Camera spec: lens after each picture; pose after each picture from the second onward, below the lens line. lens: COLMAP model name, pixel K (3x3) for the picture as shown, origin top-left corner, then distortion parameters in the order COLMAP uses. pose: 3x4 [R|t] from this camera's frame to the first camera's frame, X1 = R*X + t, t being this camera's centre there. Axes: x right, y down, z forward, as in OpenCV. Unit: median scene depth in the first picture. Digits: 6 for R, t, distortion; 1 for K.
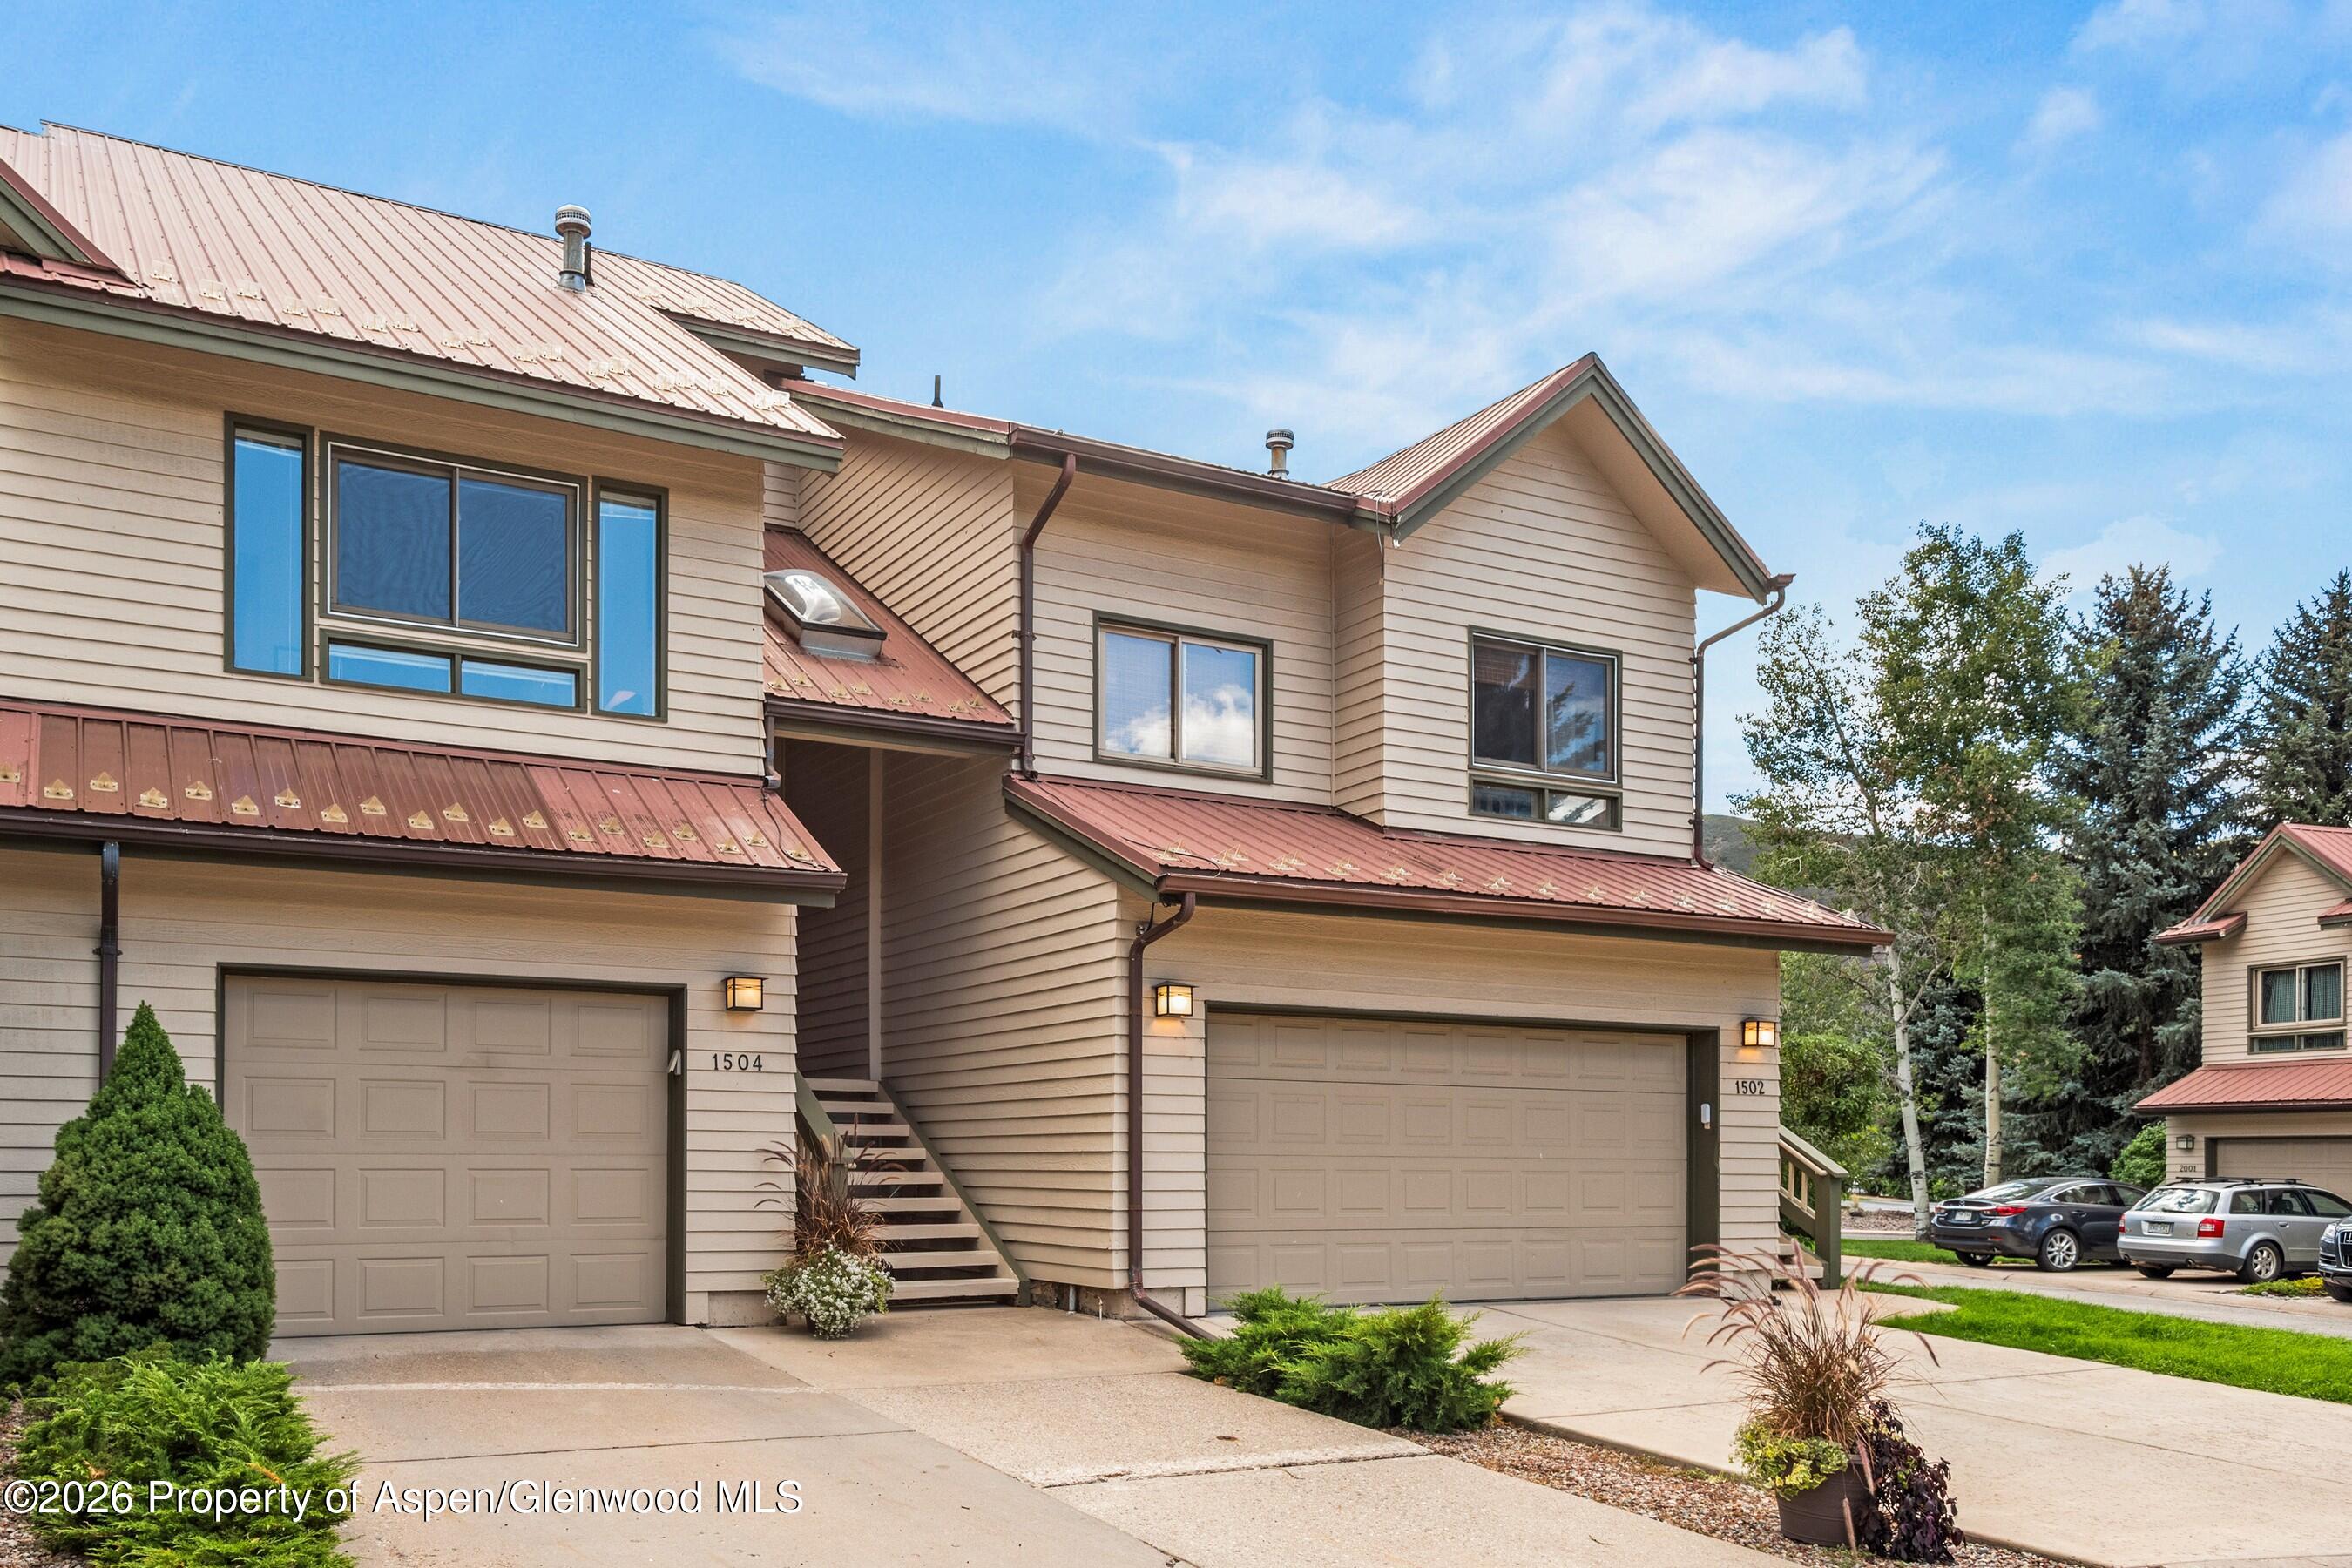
lens RADIAL K [[1528.0, 0, 1175.3], [0, 1528.0, 915.5], [0, 0, 1]] dist [0.008603, 0.001940]
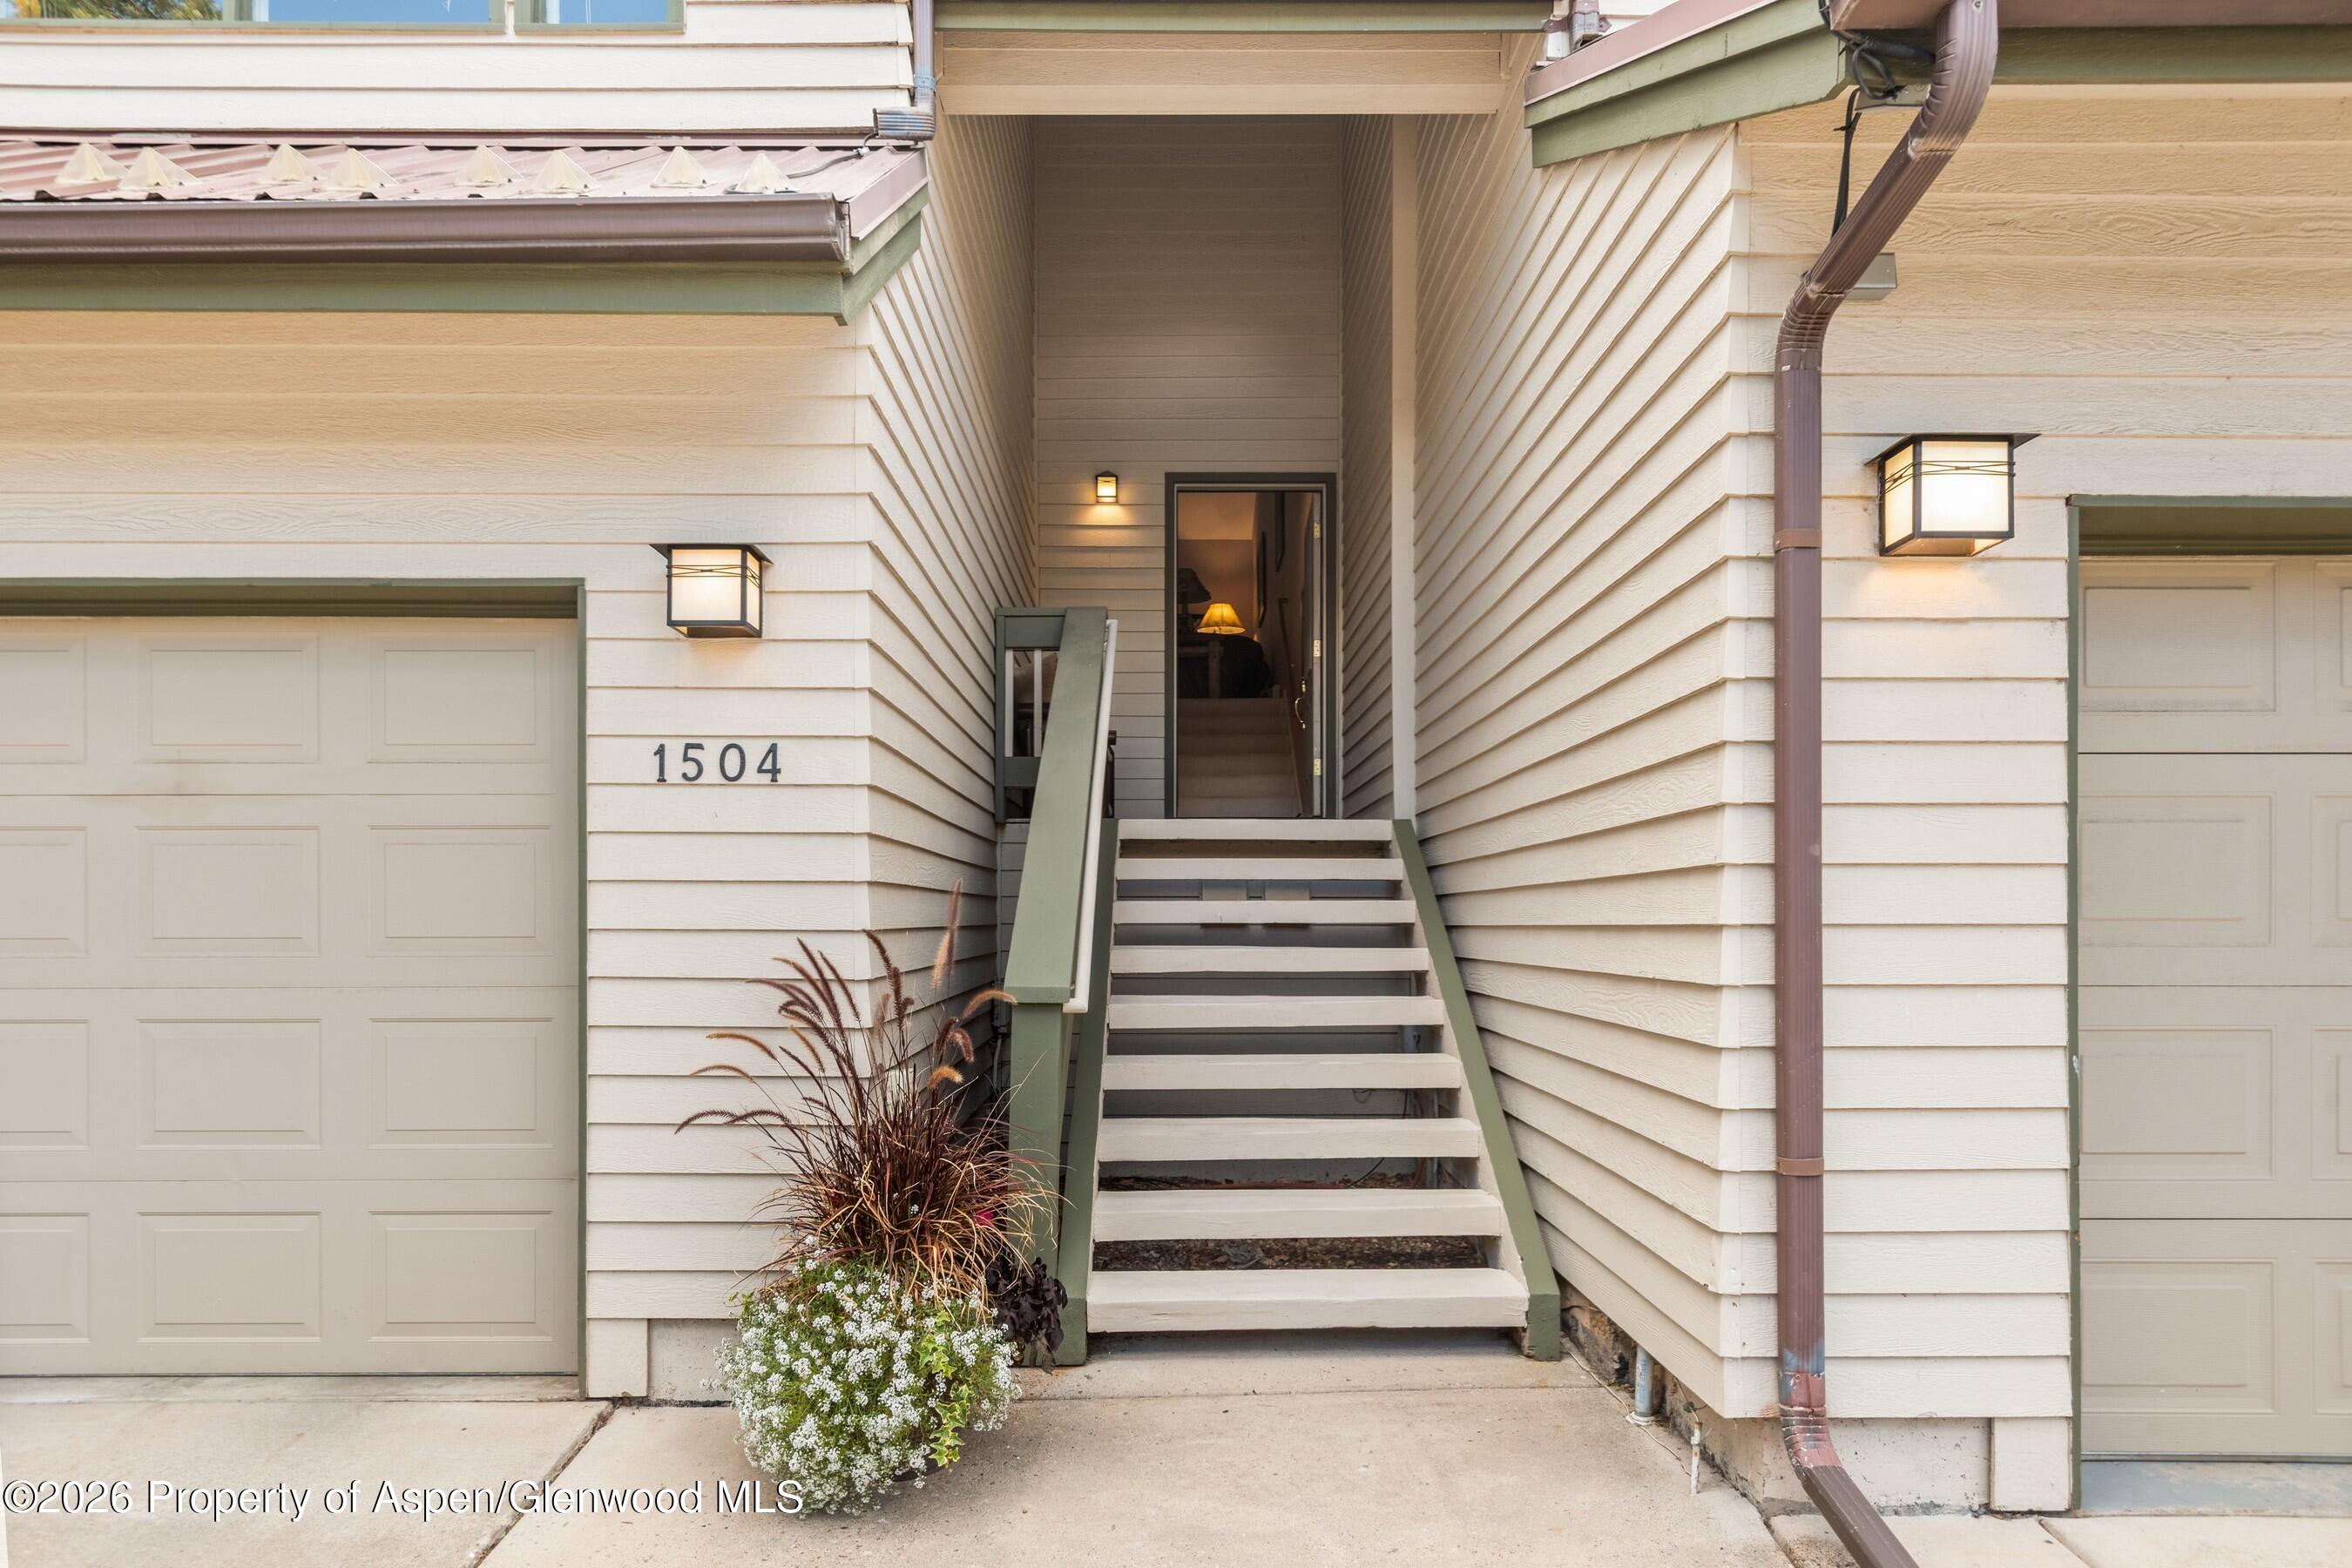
lens RADIAL K [[1528.0, 0, 1175.3], [0, 1528.0, 915.5], [0, 0, 1]] dist [0.008603, 0.001940]
pose [[0.853386, -0.006513, -0.521238, 0.027733], [0.084830, 0.988328, 0.126537, 0.089001], [0.514330, -0.152202, 0.843978, 0.667963]]
